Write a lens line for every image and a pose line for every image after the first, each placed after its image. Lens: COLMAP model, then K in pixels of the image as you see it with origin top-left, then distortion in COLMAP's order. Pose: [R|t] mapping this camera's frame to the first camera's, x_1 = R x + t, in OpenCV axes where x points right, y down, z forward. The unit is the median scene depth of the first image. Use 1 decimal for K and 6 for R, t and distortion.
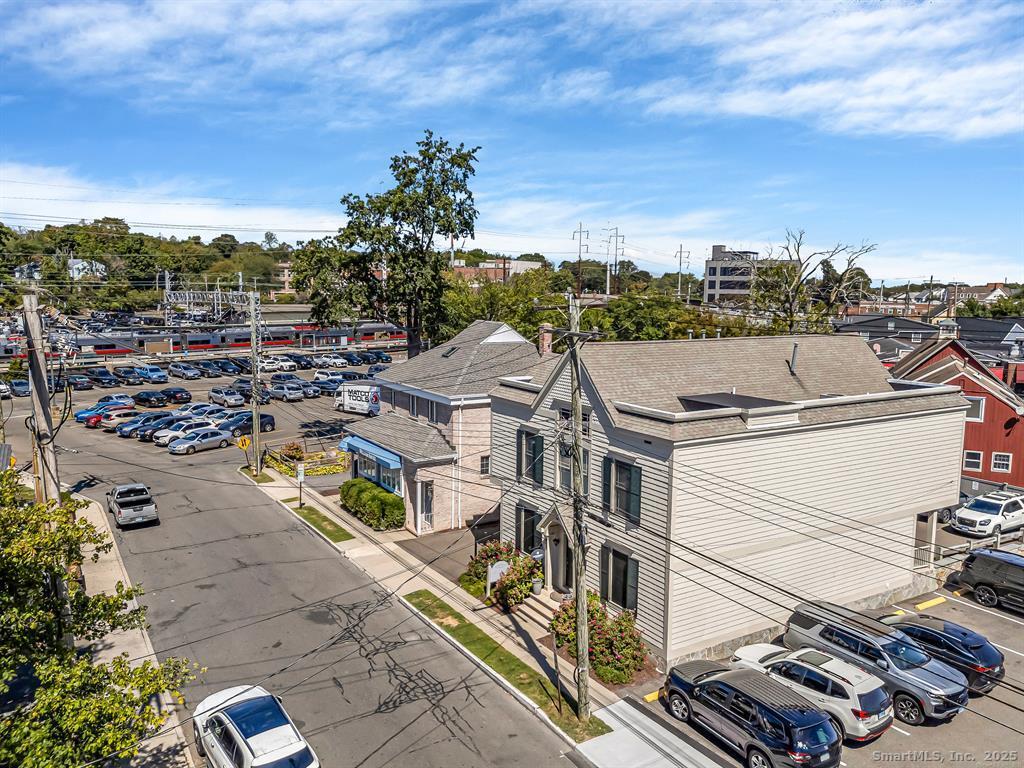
lens RADIAL K [[762.1, 0, 512.0], [0, 762.1, 384.0], [0, 0, 1]] dist [0.050525, -0.049690]
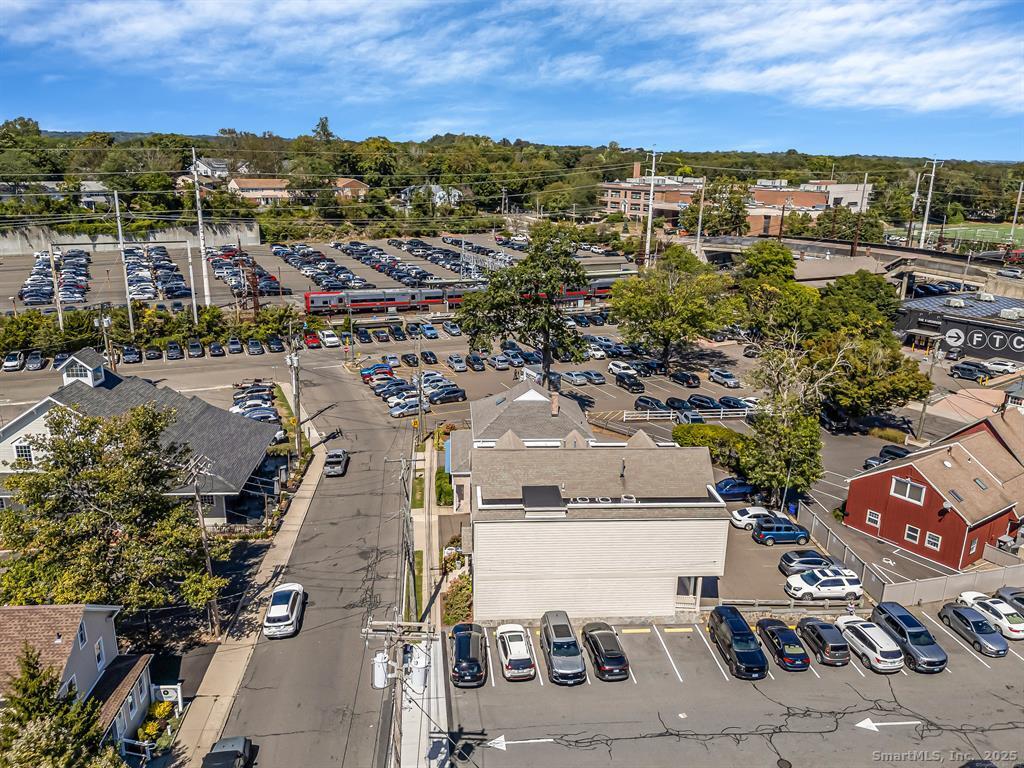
lens RADIAL K [[762.1, 0, 512.0], [0, 762.1, 384.0], [0, 0, 1]] dist [0.050525, -0.049690]
pose [[0.889502, 0.133919, -0.436867, 0.714213], [-0.066060, 0.983733, 0.167052, -0.392048], [0.452131, -0.119733, 0.883879, -0.438762]]
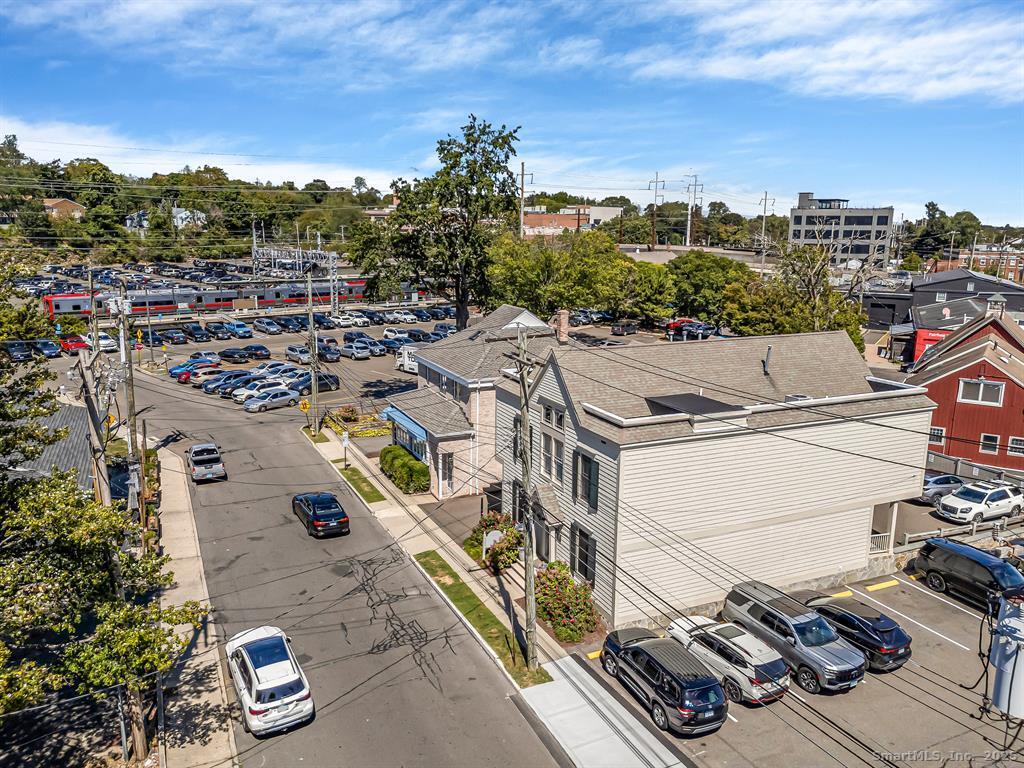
lens RADIAL K [[762.1, 0, 512.0], [0, 762.1, 384.0], [0, 0, 1]] dist [0.050525, -0.049690]
pose [[0.993096, 0.024379, -0.114742, 0.112194], [-0.015362, 0.996770, 0.078826, -0.066858], [0.116293, -0.076519, 0.990263, -0.106145]]
